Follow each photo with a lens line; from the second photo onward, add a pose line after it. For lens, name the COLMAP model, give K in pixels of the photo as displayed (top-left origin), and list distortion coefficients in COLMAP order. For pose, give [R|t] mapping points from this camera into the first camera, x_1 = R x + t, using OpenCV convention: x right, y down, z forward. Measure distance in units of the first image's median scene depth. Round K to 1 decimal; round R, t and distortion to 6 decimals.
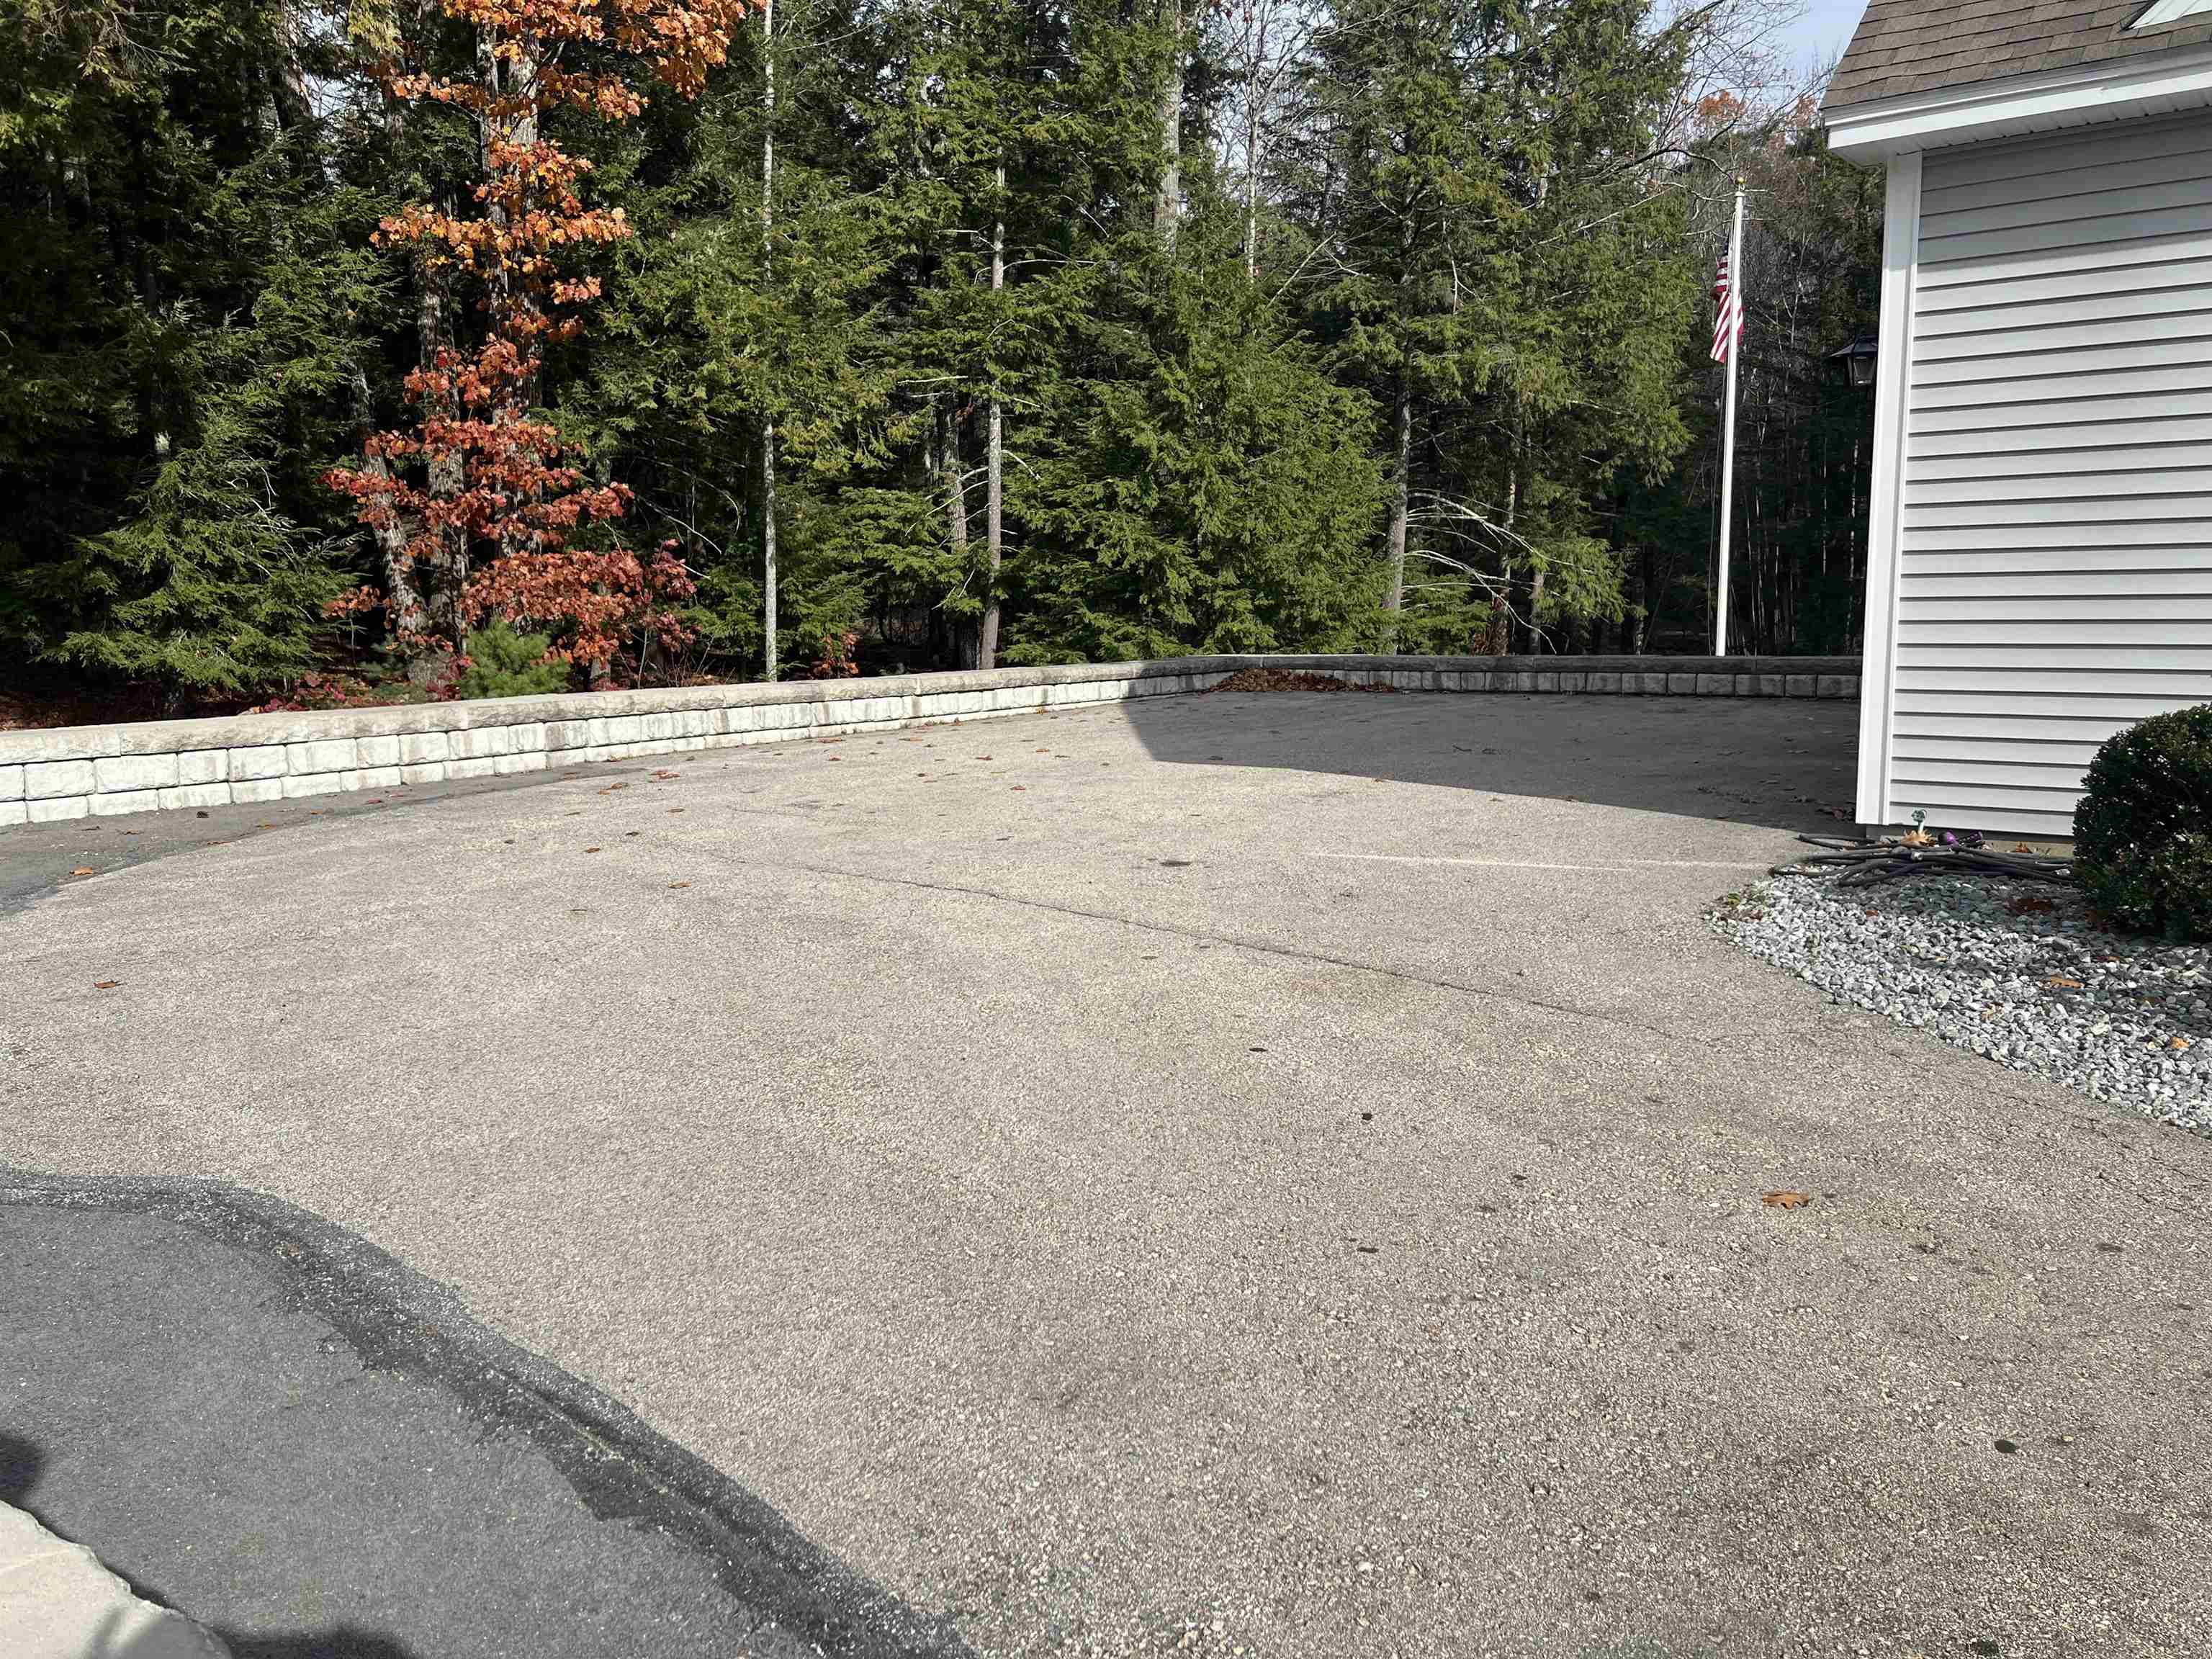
lens RADIAL K [[1628.5, 0, 1113.3], [0, 1628.5, 860.0], [0, 0, 1]] dist [0.098386, -0.139212]
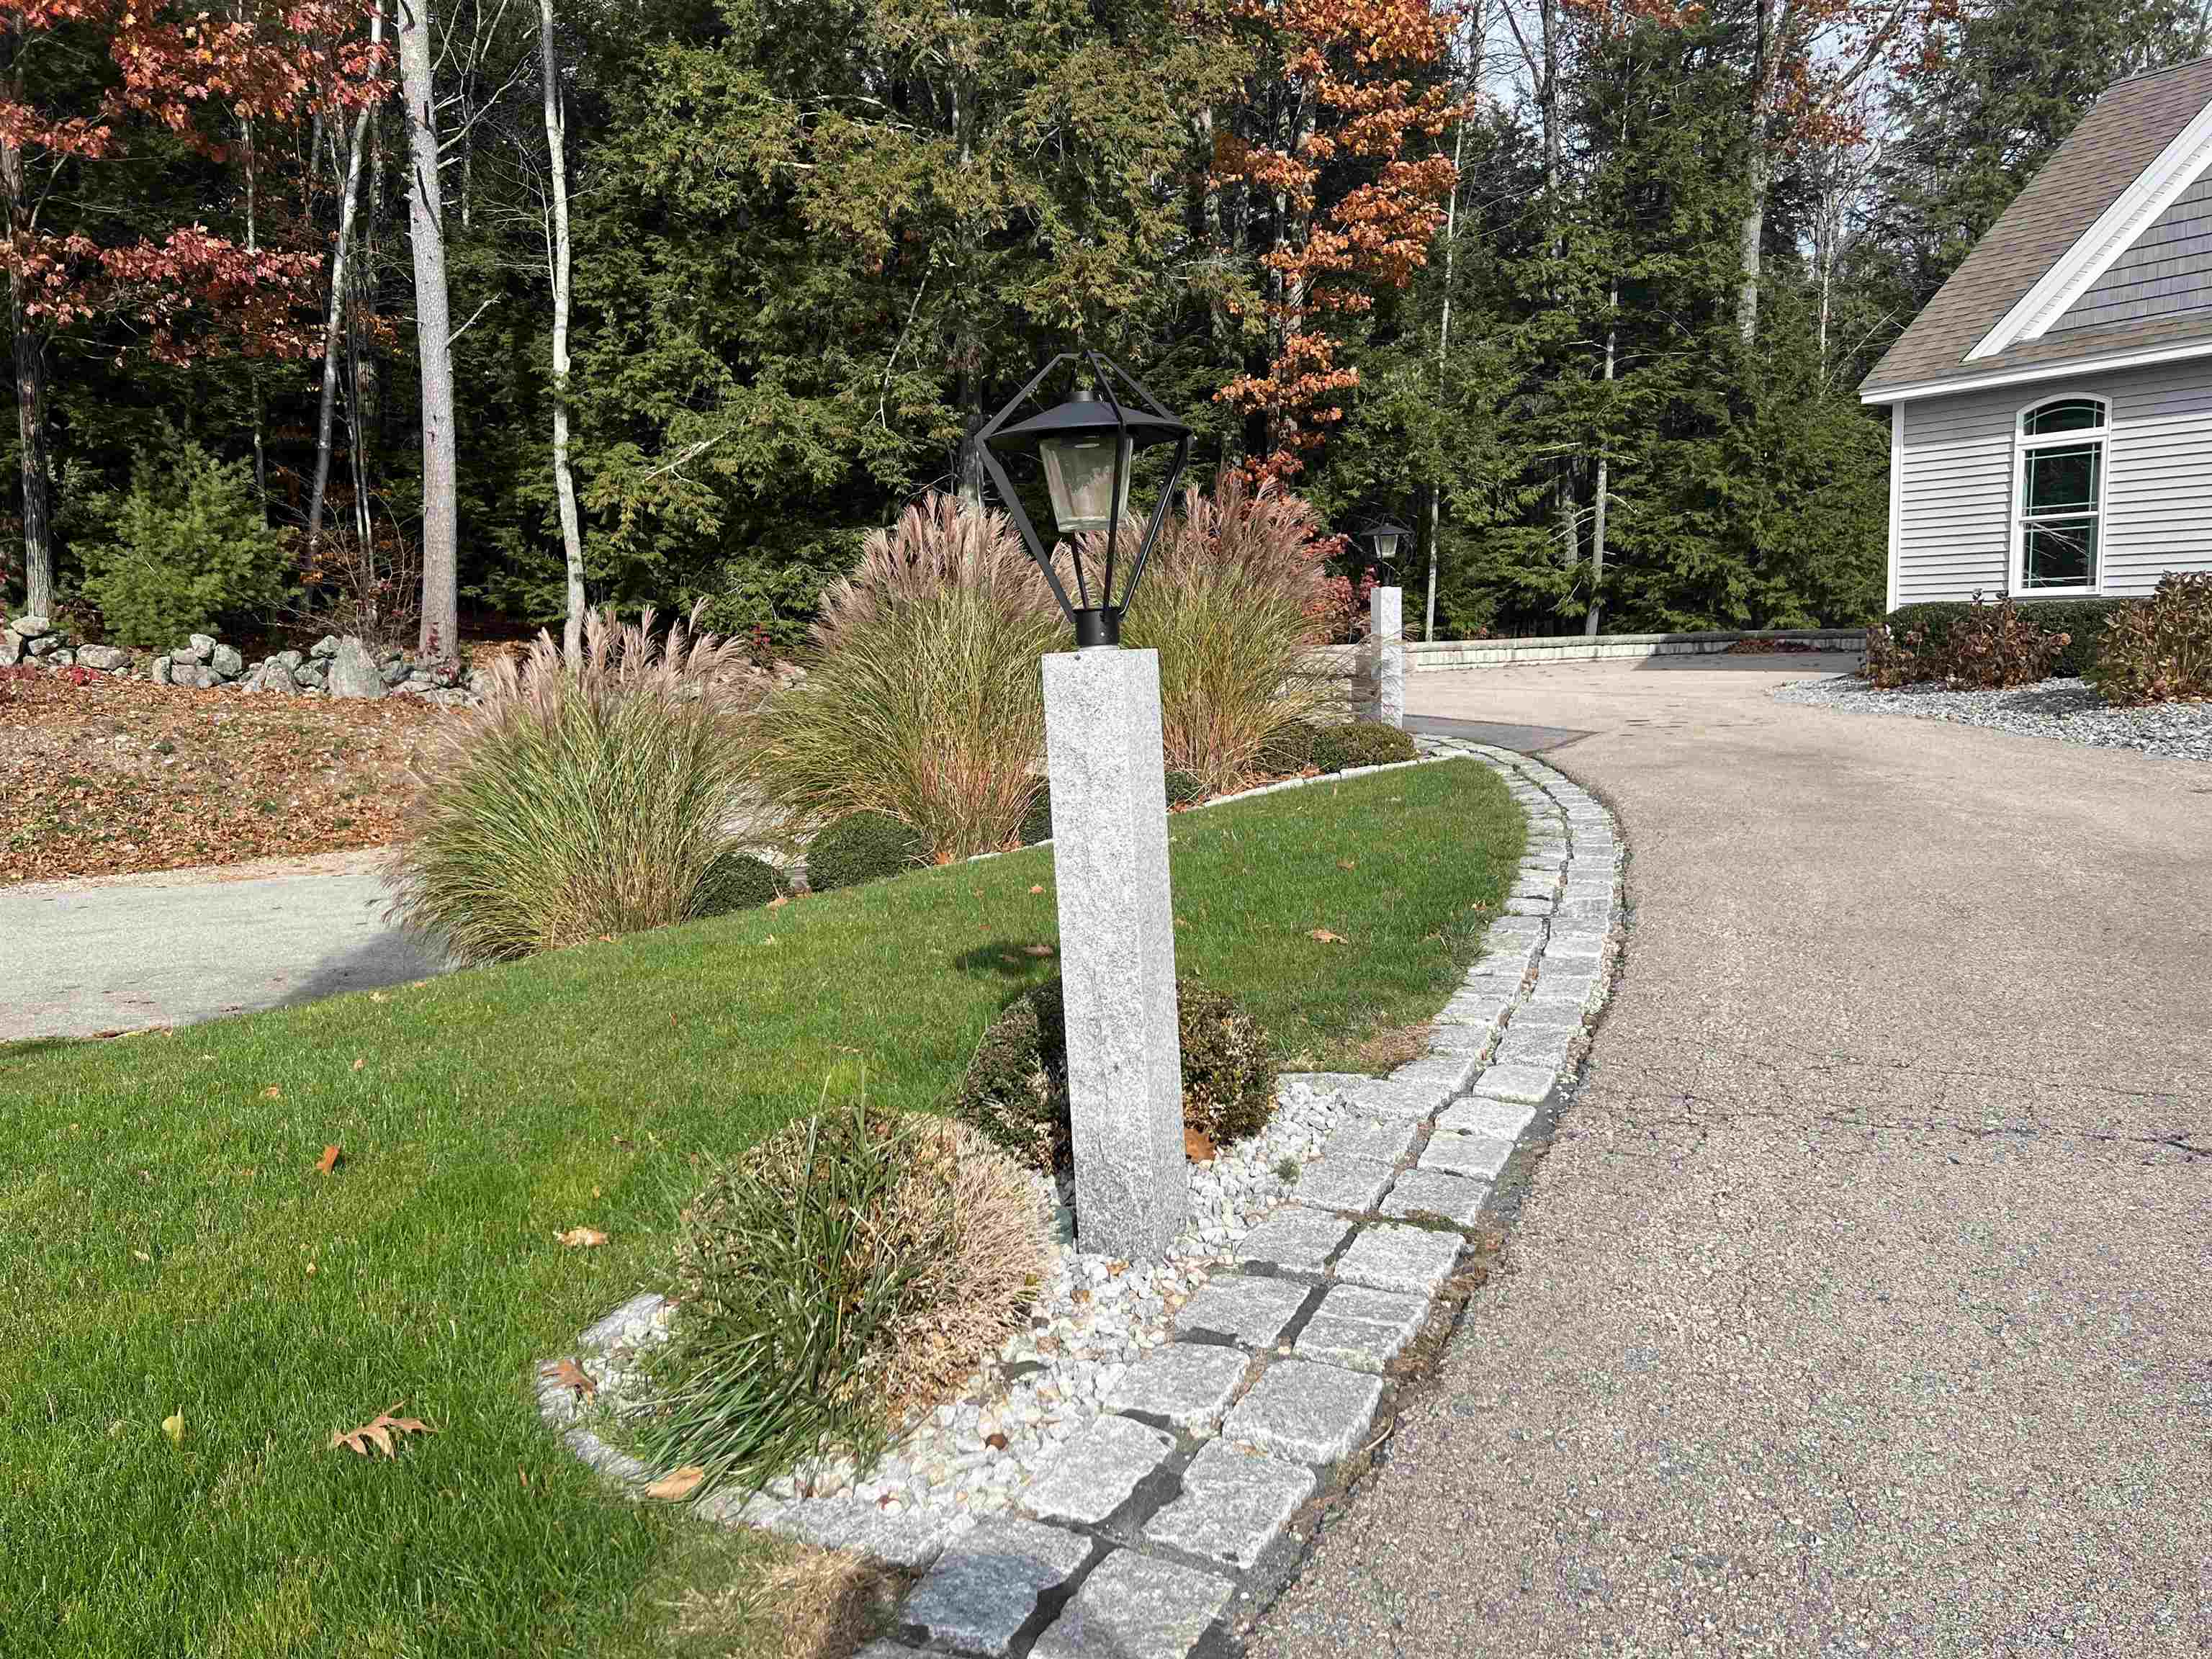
lens RADIAL K [[1628.5, 0, 1113.3], [0, 1628.5, 860.0], [0, 0, 1]] dist [0.098386, -0.139212]
pose [[0.925702, 0.042170, -0.375896, 0.083447], [-0.048593, 0.998790, -0.007619, 0.087458], [0.375120, 0.025319, 0.926631, -0.432494]]
